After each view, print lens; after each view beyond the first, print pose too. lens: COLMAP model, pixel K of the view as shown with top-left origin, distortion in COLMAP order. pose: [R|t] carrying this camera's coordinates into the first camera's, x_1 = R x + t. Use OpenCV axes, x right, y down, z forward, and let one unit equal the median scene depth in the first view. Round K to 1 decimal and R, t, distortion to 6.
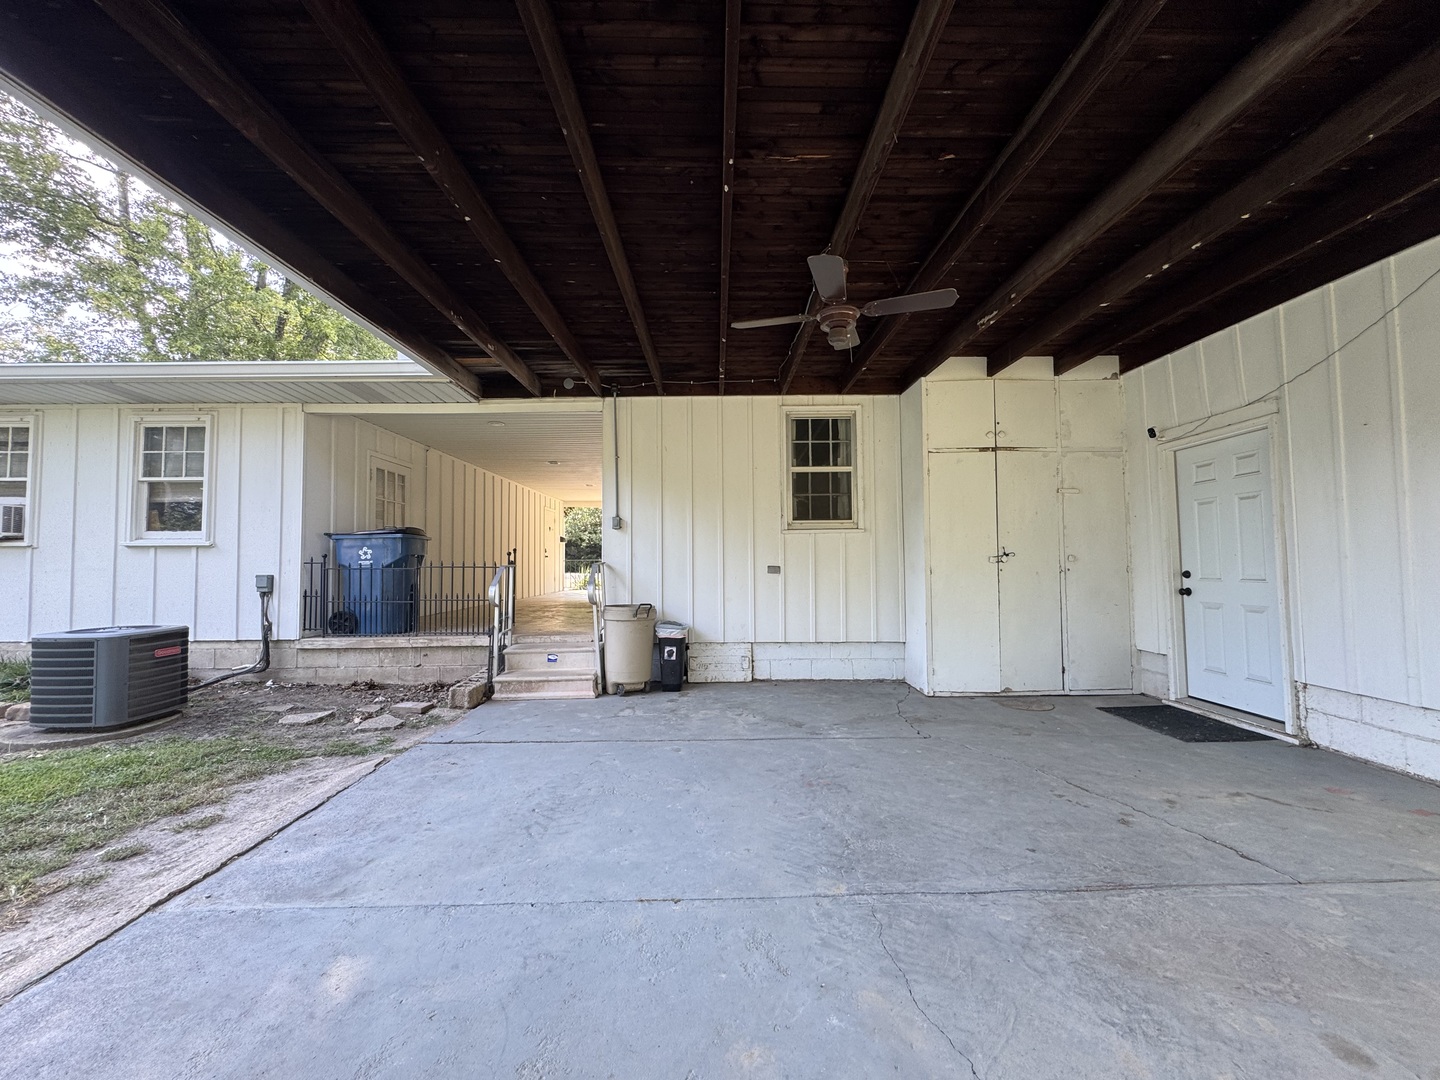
lens RADIAL K [[574.7, 0, 715.6], [0, 574.7, 539.5], [0, 0, 1]] dist [-0.007879, -0.000079]
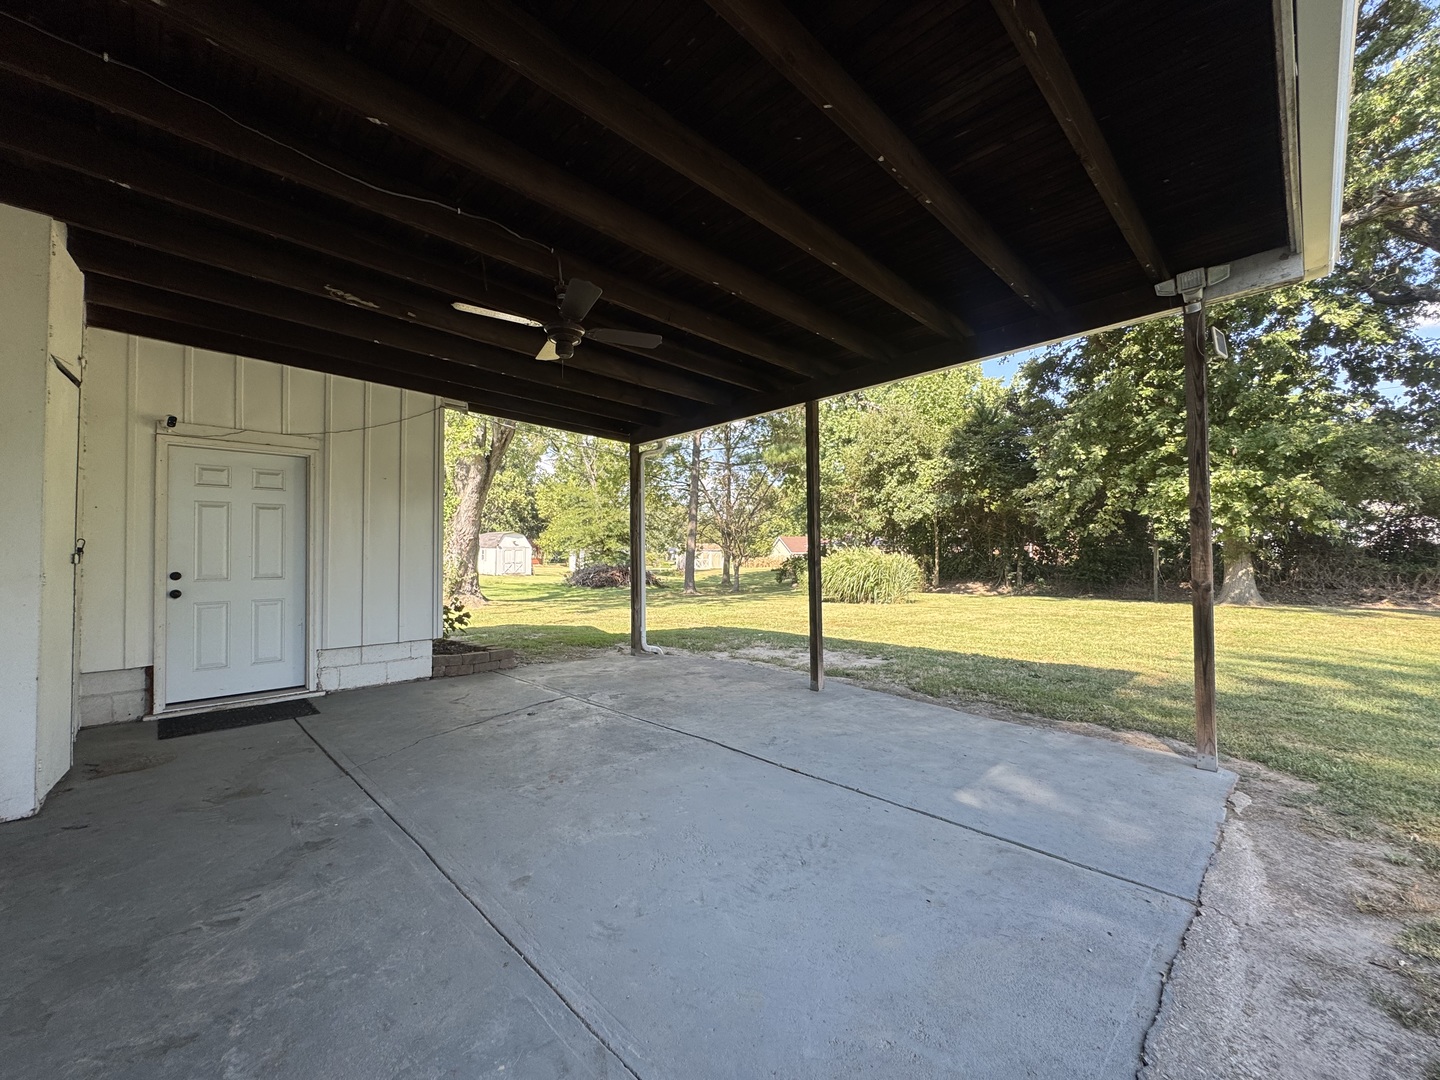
lens RADIAL K [[574.7, 0, 715.6], [0, 574.7, 539.5], [0, 0, 1]] dist [-0.007879, -0.000079]
pose [[-0.696286, 0.033179, 0.716997, -0.591113], [-0.018261, 0.997789, -0.063906, 0.052183], [-0.717532, -0.057590, -0.694140, 1.202695]]
